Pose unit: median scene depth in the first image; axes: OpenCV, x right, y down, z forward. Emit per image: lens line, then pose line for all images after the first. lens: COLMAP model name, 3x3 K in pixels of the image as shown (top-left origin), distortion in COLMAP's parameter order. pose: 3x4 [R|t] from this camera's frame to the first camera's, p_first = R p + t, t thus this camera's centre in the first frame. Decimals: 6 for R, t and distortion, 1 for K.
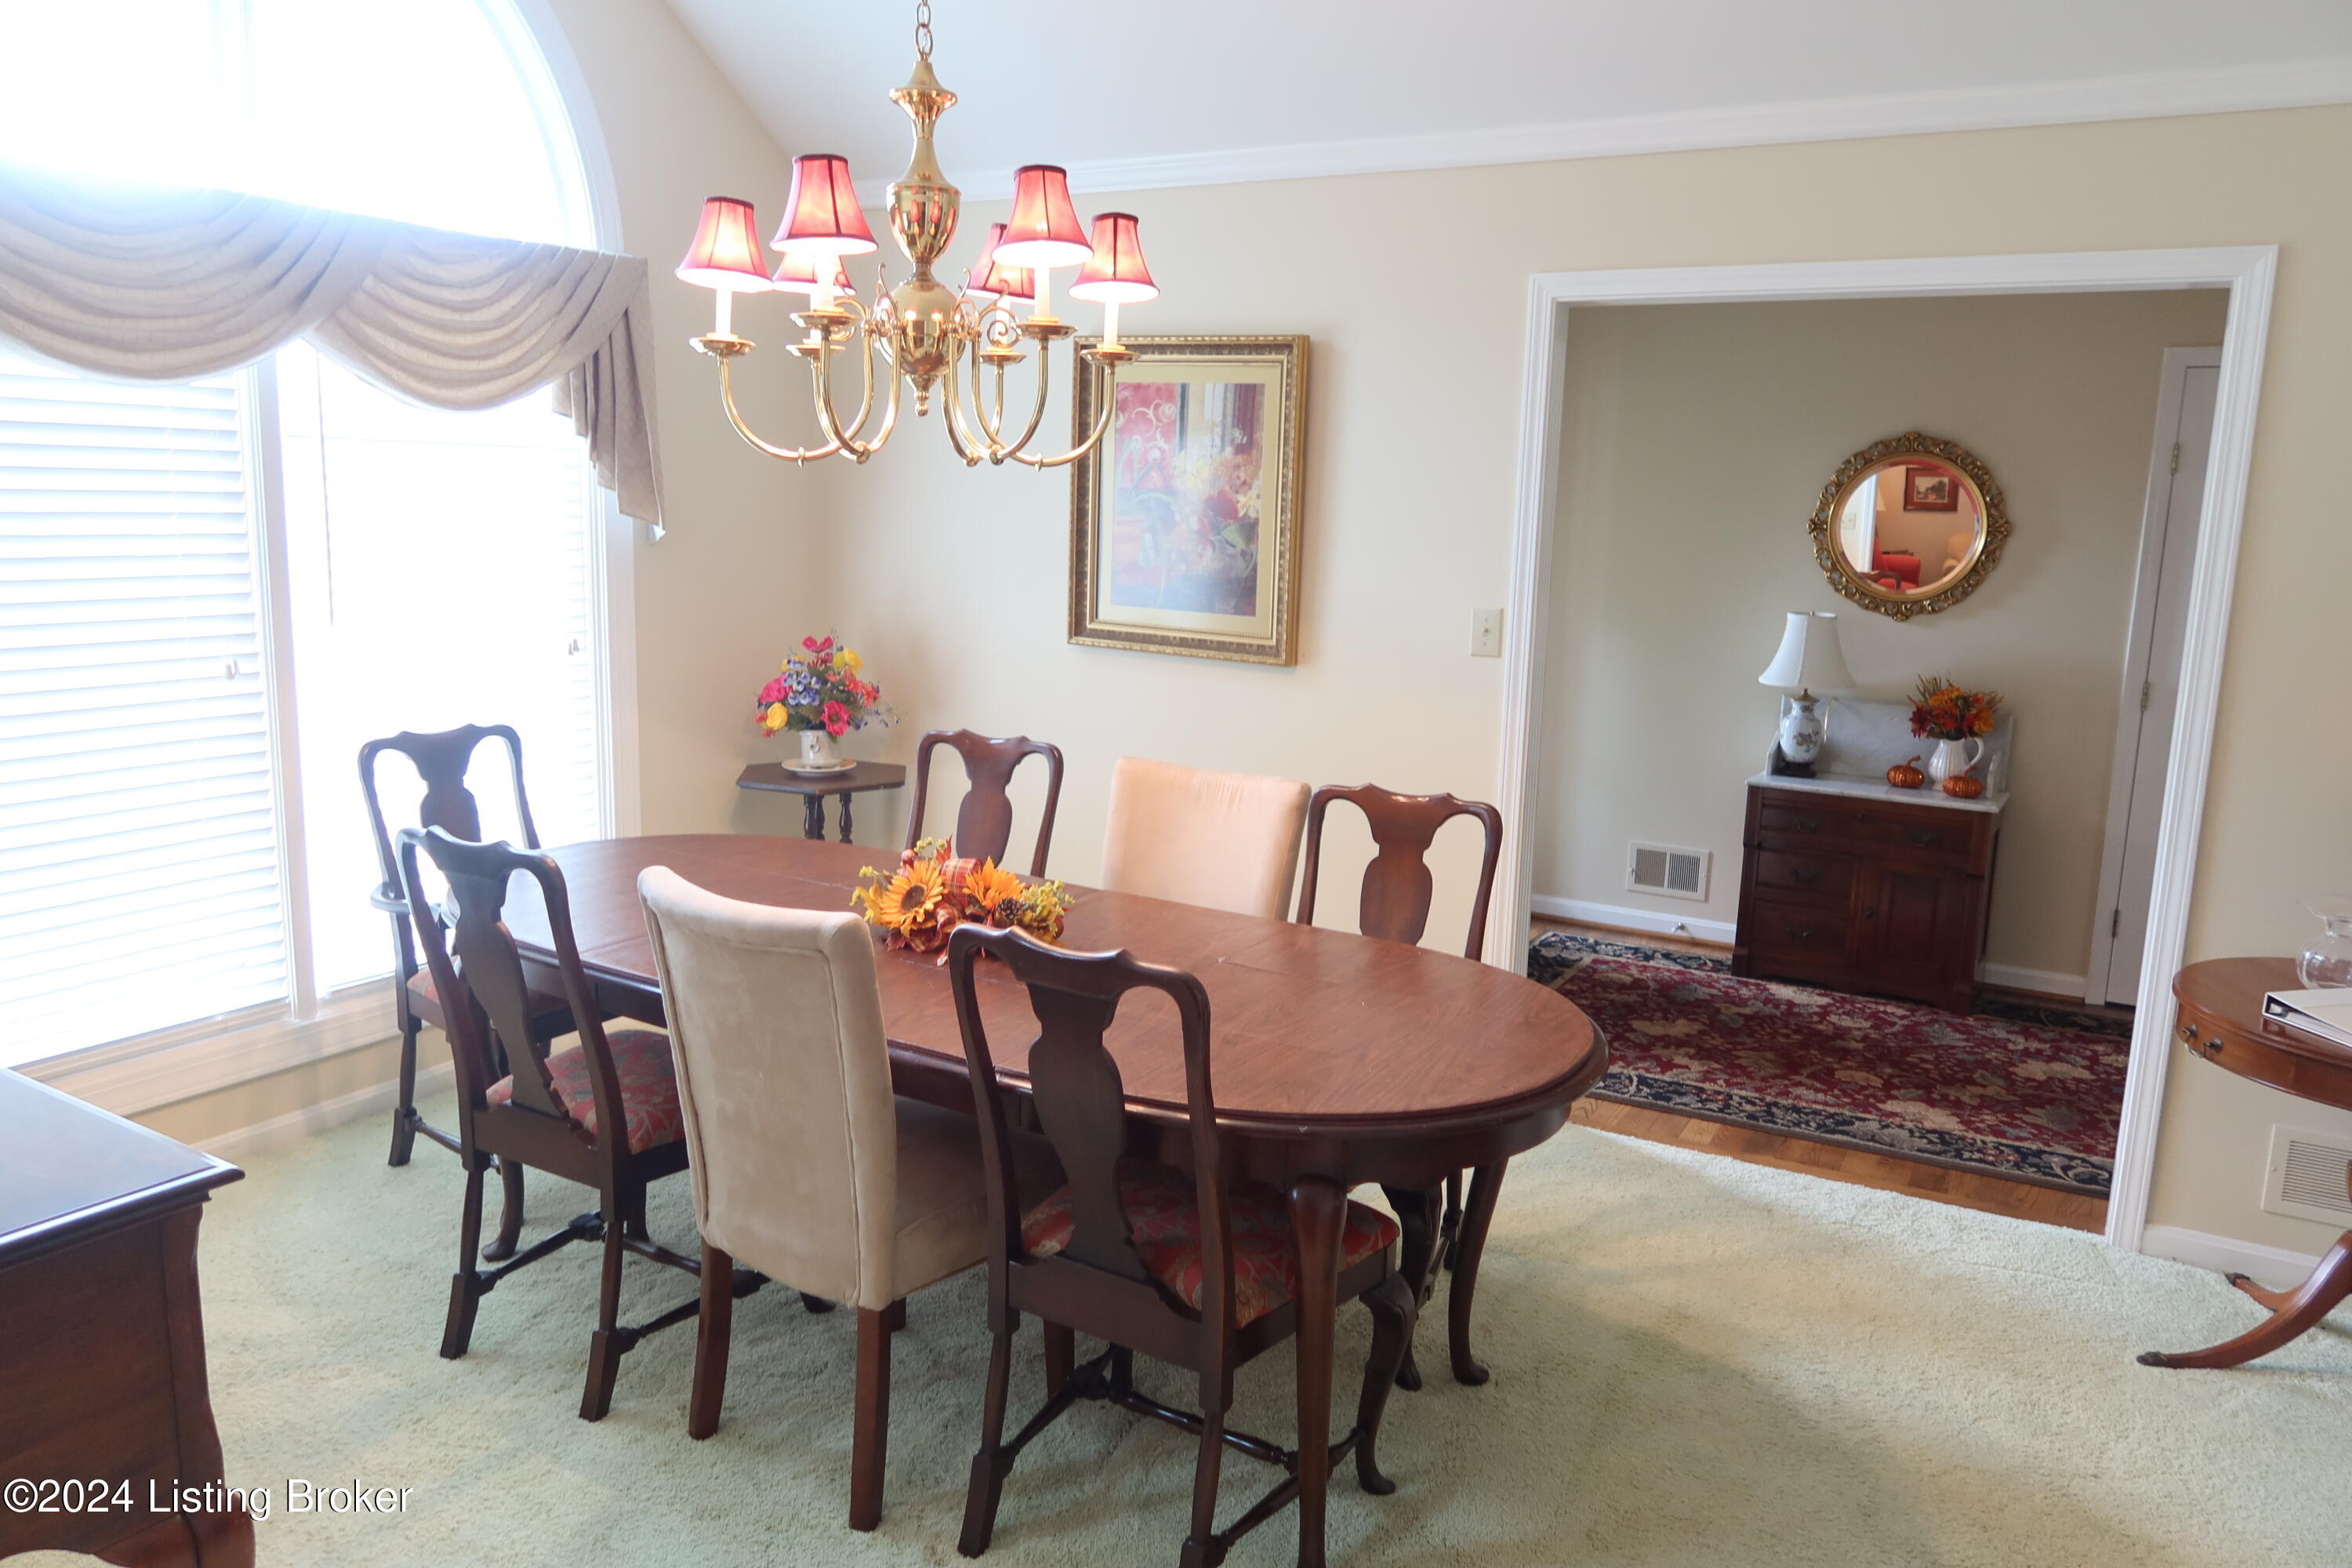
lens RADIAL K [[1624.1, 0, 1168.9], [0, 1624.1, 775.5], [0, 0, 1]] dist [-0.021644, 0.004031]
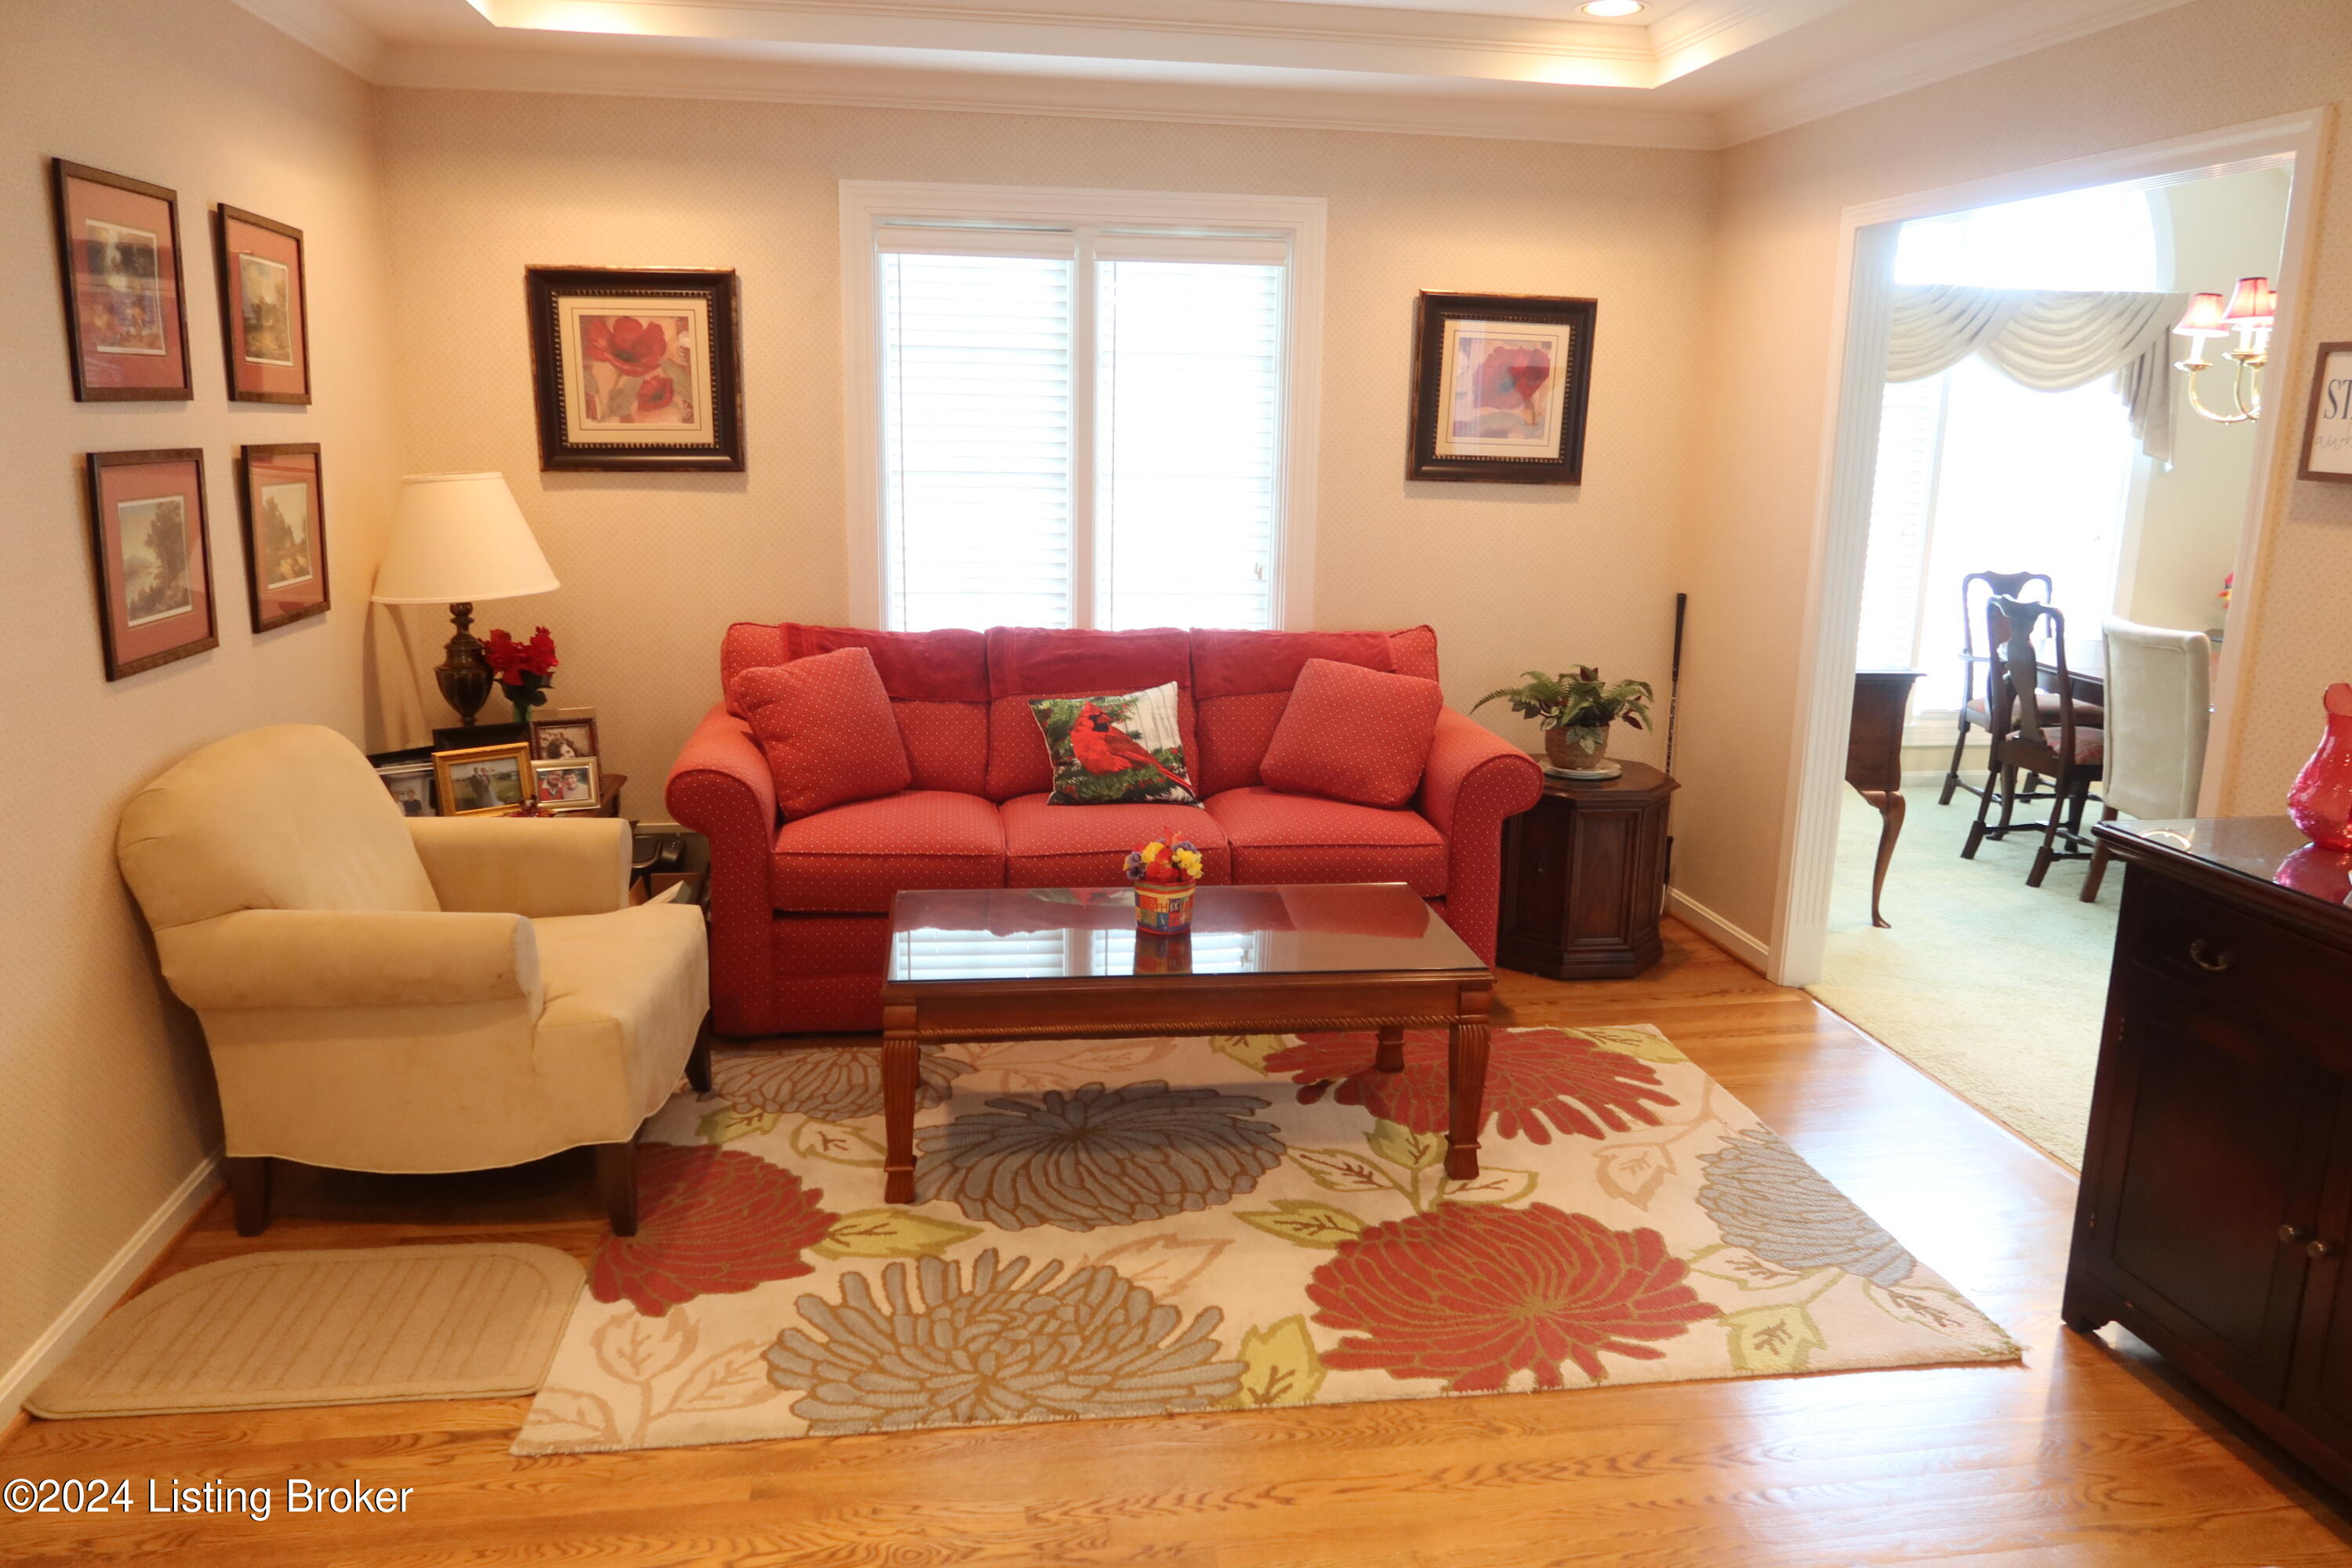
lens RADIAL K [[1624.1, 0, 1168.9], [0, 1624.1, 775.5], [0, 0, 1]] dist [-0.021644, 0.004031]
pose [[0.631652, 0.154071, -0.759788, 0.373536], [-0.133420, 0.987034, 0.089233, 0.165199], [0.763685, 0.045007, 0.644018, -0.893918]]
